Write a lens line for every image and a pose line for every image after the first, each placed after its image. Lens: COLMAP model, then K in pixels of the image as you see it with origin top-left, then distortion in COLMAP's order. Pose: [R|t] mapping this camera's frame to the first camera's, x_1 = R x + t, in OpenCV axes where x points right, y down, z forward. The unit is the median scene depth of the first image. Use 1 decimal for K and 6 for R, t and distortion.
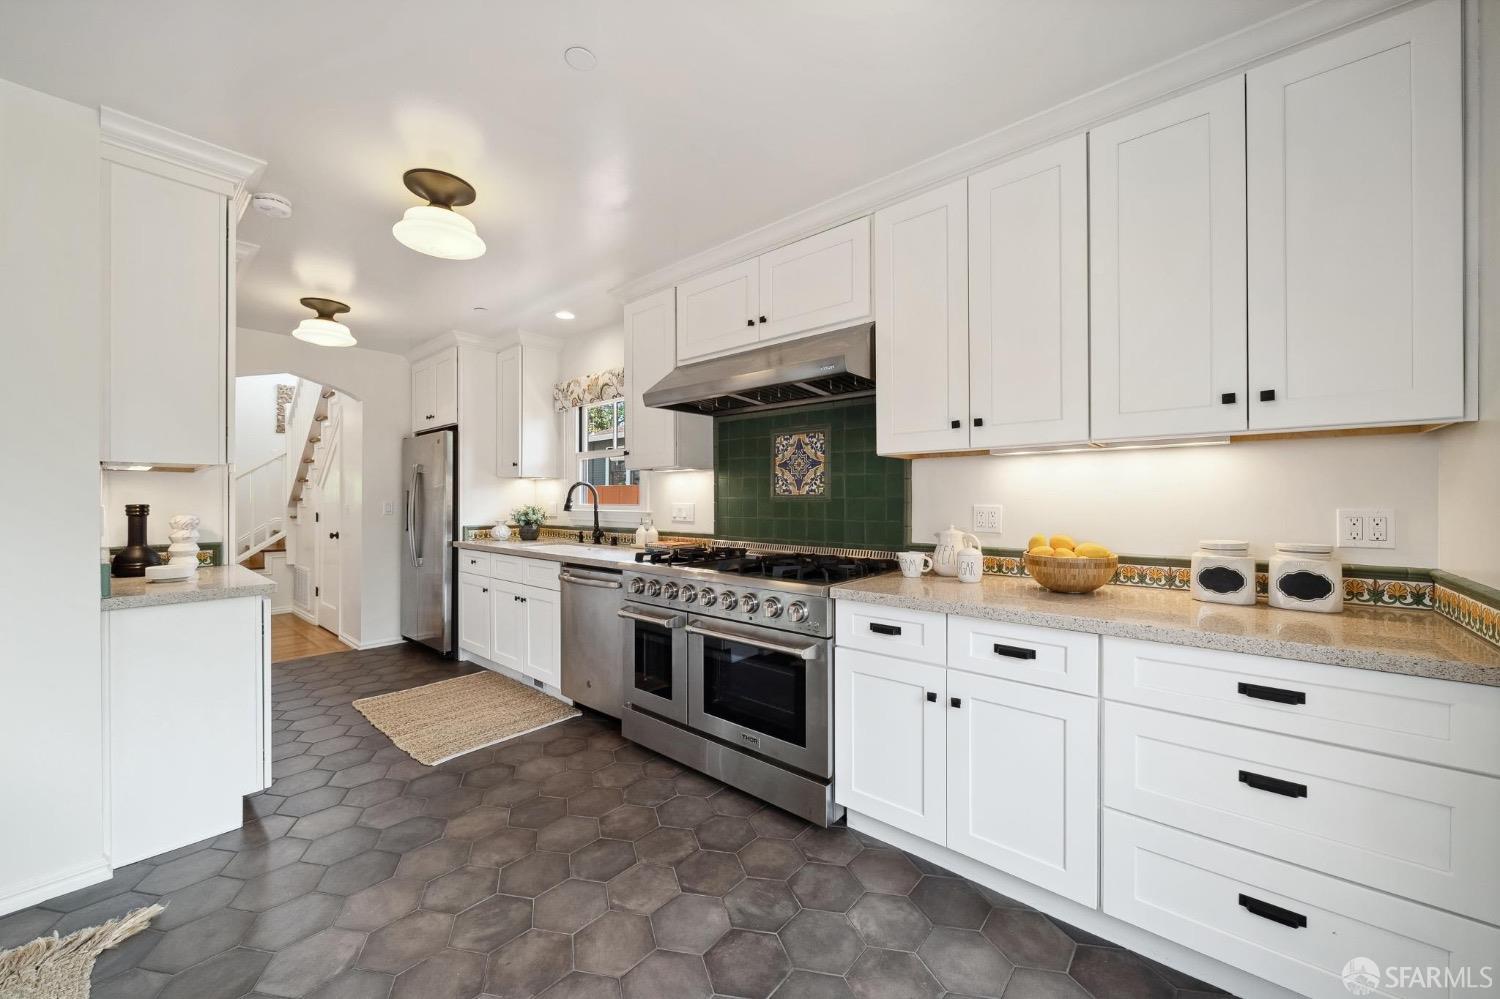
lens RADIAL K [[556.5, 0, 751.0], [0, 556.5, 498.9], [0, 0, 1]] dist [-0.003423, -0.000402]
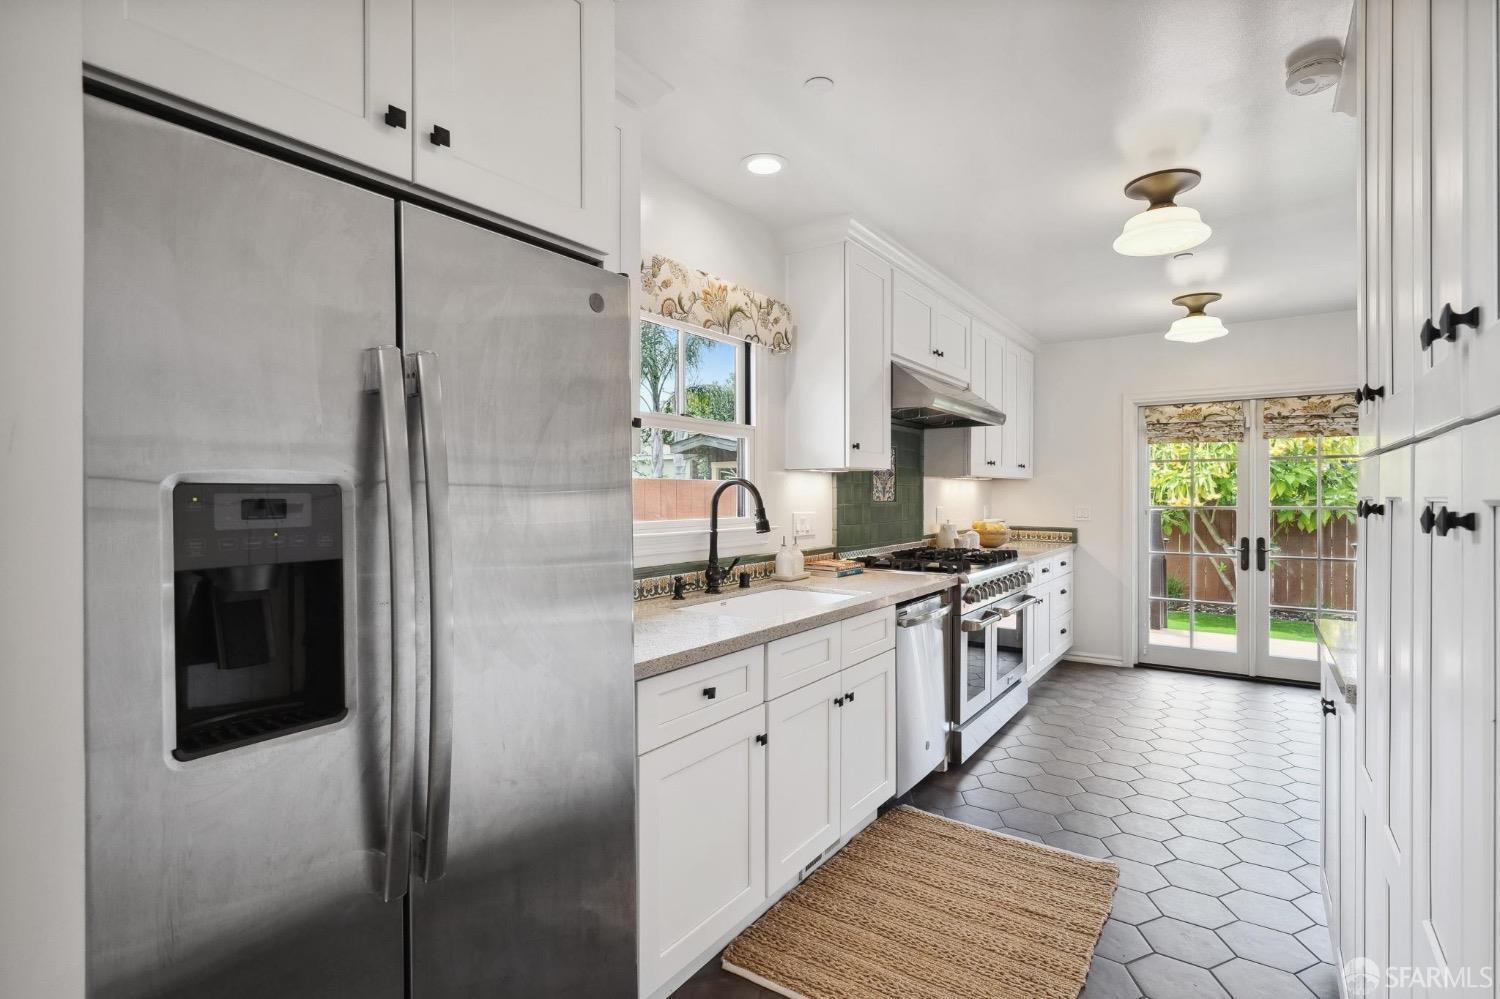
lens RADIAL K [[718.0, 0, 751.6], [0, 718.0, 499.2], [0, 0, 1]] dist [0.002558, 0.000943]
pose [[-0.098485, -0.005685, 0.995122, -1.314858], [-0.000742, 0.999984, 0.005639, -0.018931], [-0.995138, -0.000183, -0.098488, 1.392959]]
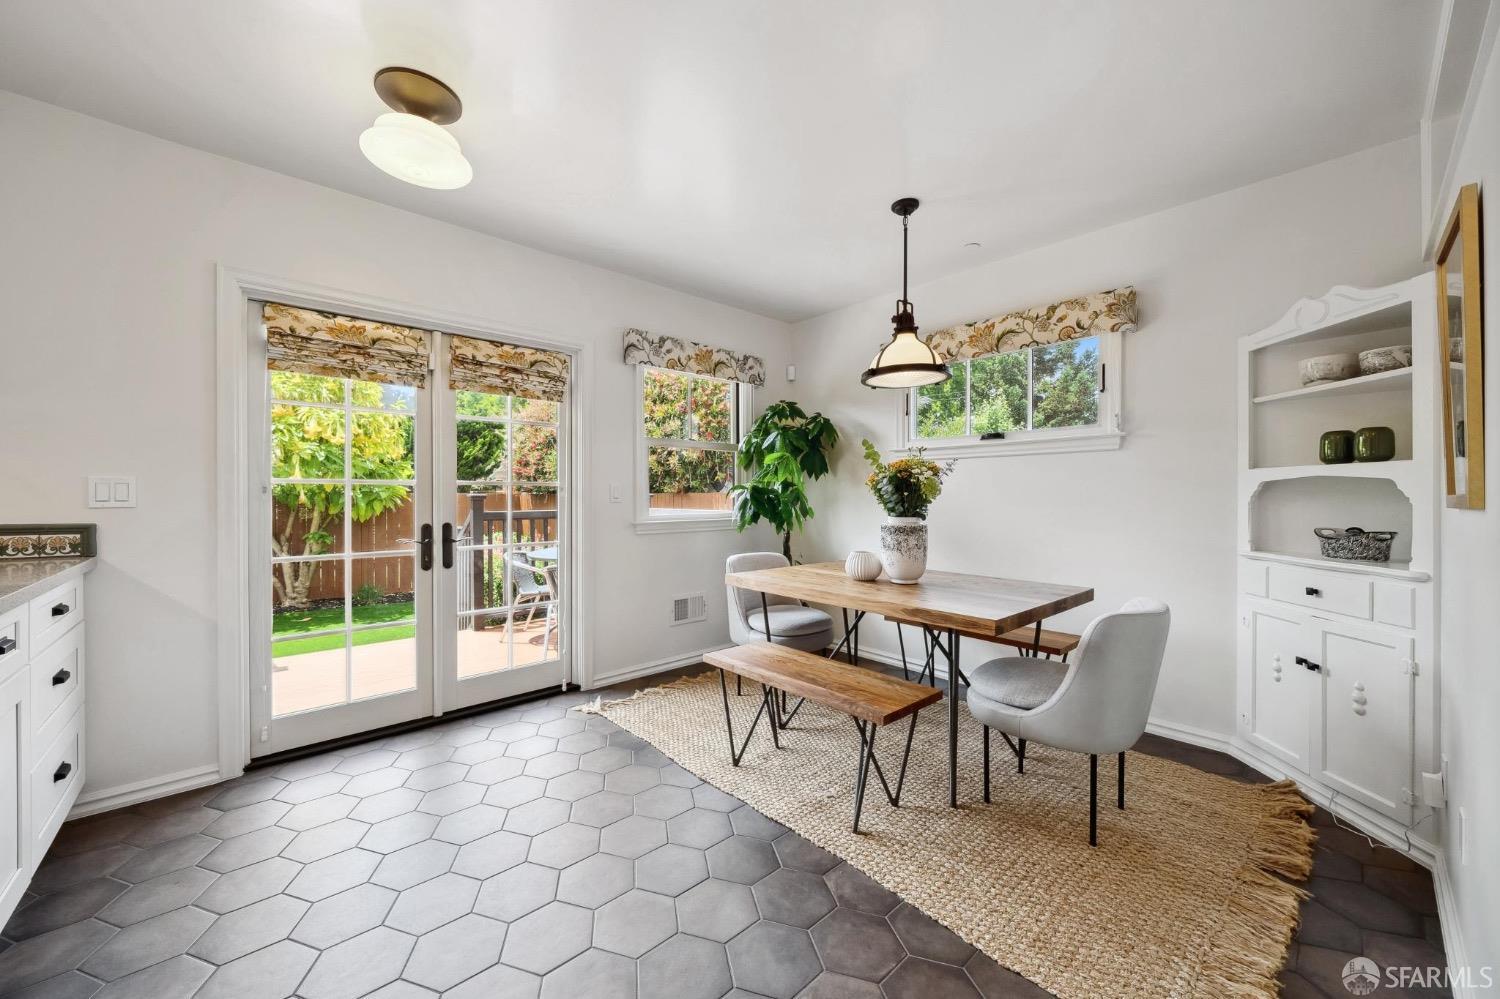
lens RADIAL K [[556.5, 0, 748.9], [0, 556.5, 498.2], [0, 0, 1]] dist [-0.003423, -0.000402]
pose [[-0.992507, -0.003266, 0.122144, -0.378808], [-0.002702, 0.999985, 0.004781, 0.031399], [-0.122158, 0.004416, -0.992501, 0.919661]]
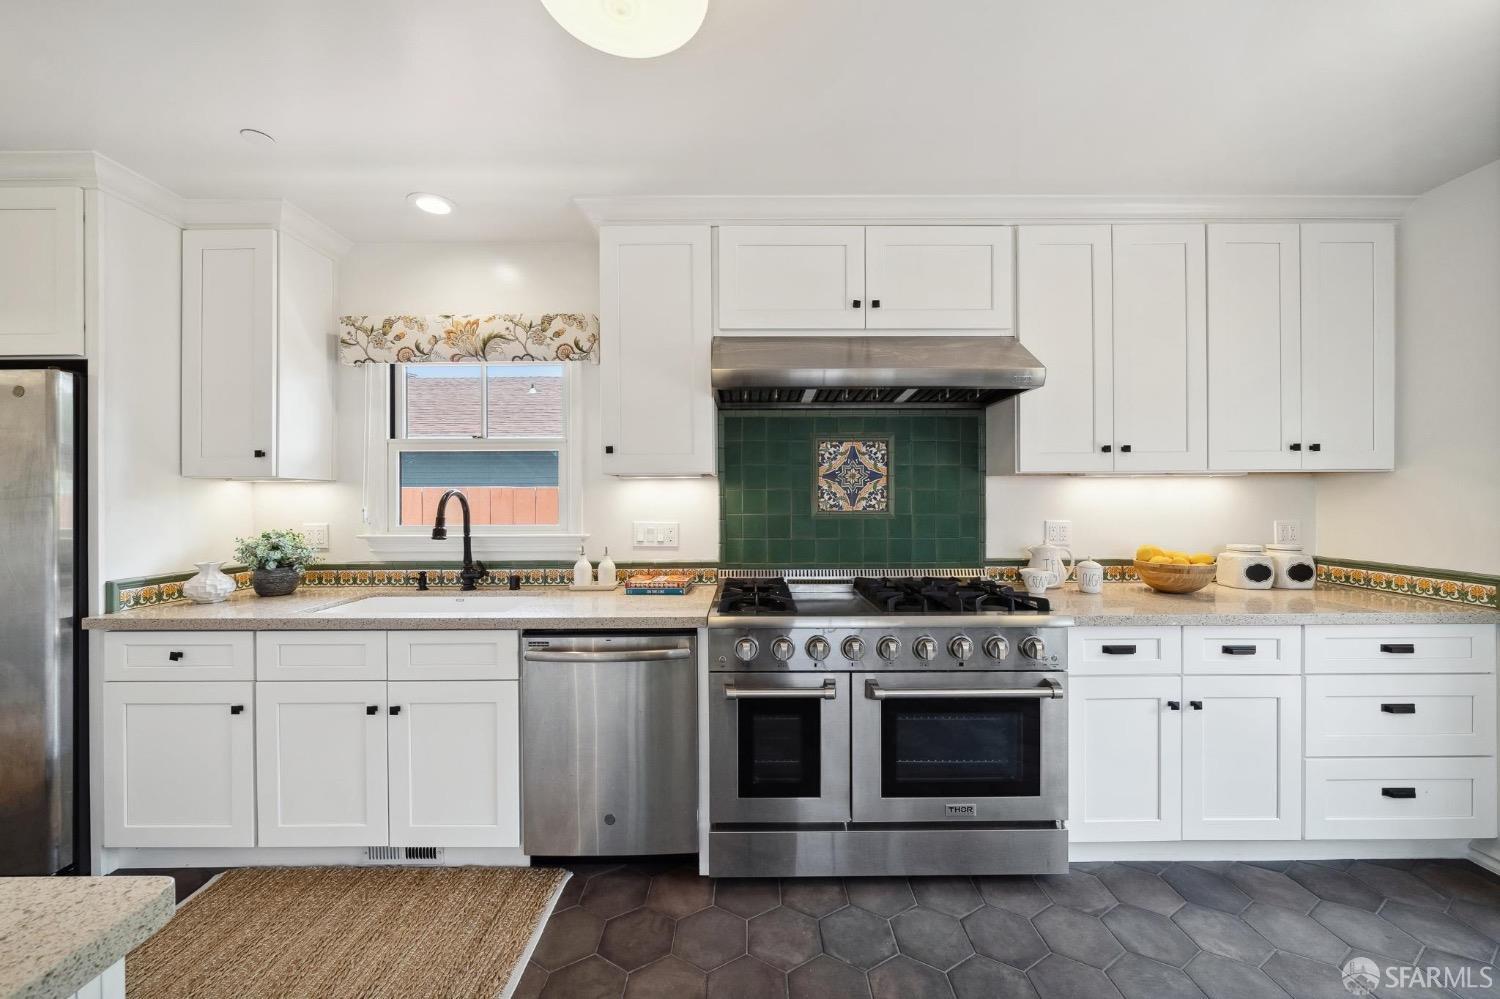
lens RADIAL K [[556.5, 0, 748.5], [0, 556.5, 497.4], [0, 0, 1]] dist [-0.003423, -0.000402]
pose [[0.756081, -0.000439, 0.654478, -0.602582], [0.002745, 0.999993, -0.002501, -0.026613], [-0.654472, 0.003687, 0.756077, 0.441798]]
